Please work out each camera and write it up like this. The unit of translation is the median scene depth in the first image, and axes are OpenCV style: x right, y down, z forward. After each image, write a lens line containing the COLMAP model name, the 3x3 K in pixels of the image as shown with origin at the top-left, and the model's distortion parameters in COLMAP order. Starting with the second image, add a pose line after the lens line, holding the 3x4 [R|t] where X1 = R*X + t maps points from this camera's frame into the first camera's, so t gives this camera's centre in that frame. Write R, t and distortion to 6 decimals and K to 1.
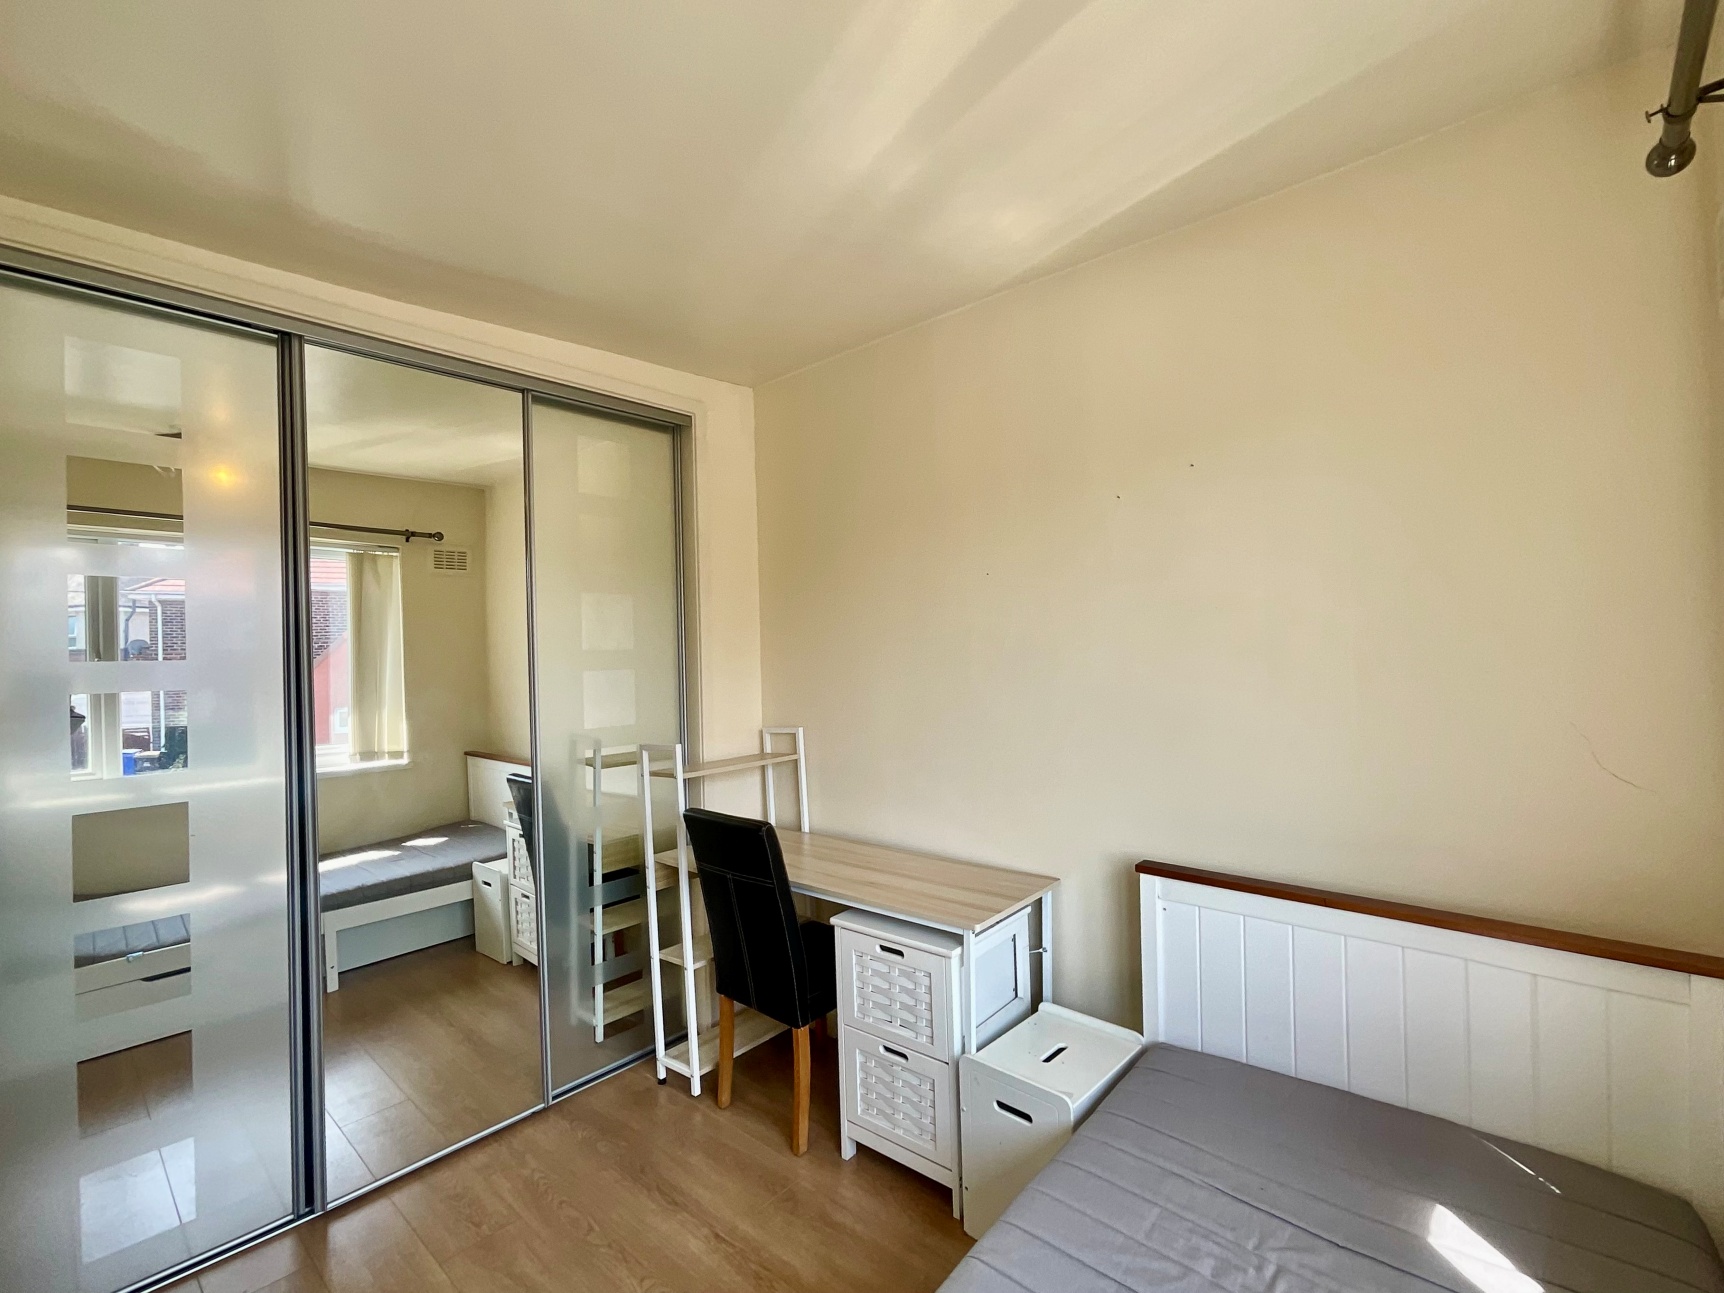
lens RADIAL K [[775.7, 0, 857.9], [0, 775.7, 645.4], [0, 0, 1]] dist [-0.020233, 0.009295]
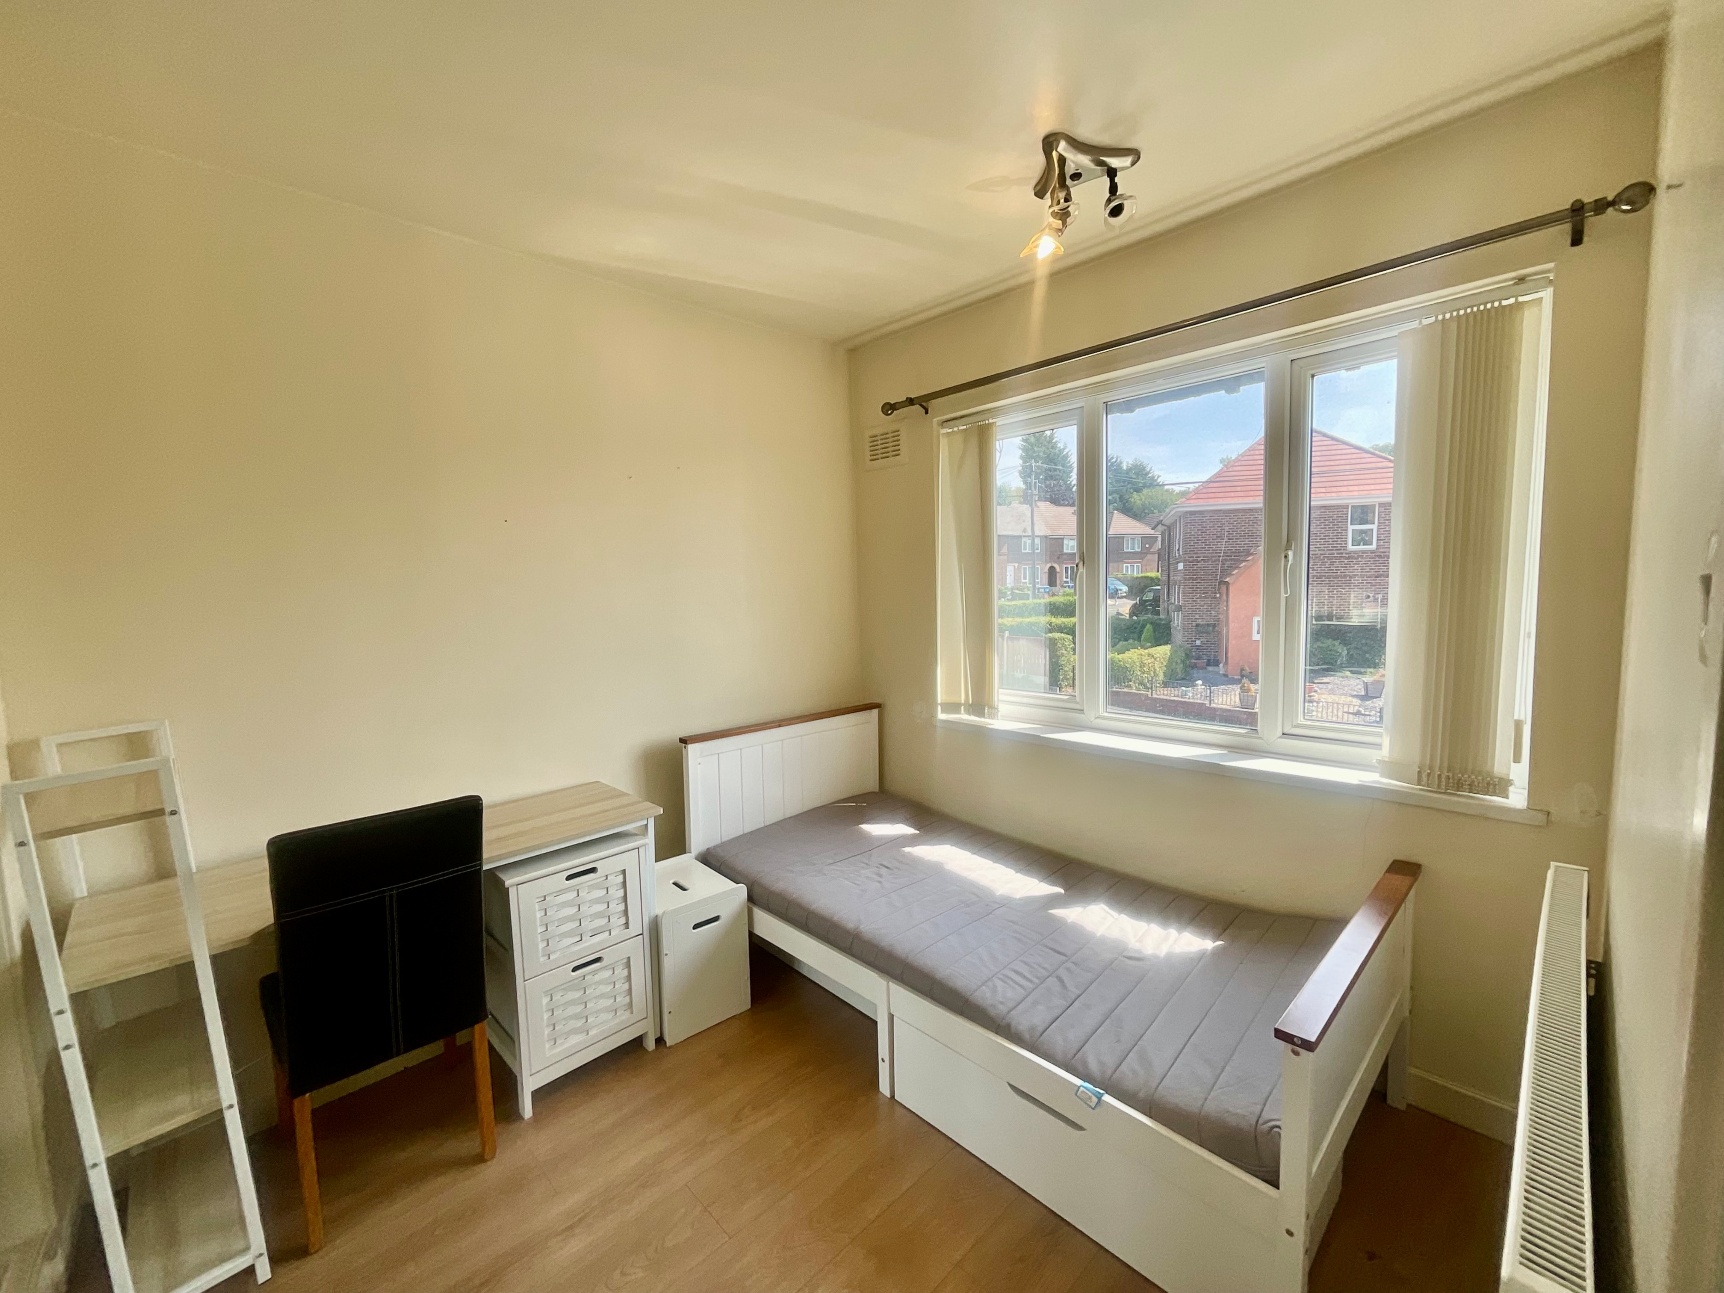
lens RADIAL K [[692.9, 0, 856.1], [0, 692.9, 641.1], [0, 0, 1]] dist [0.000258, 0.000229]
pose [[0.089426, -0.068367, 0.993644, -0.860912], [0.016466, 0.997607, 0.067157, 0.015048], [-0.995857, 0.010355, 0.090338, 0.534488]]
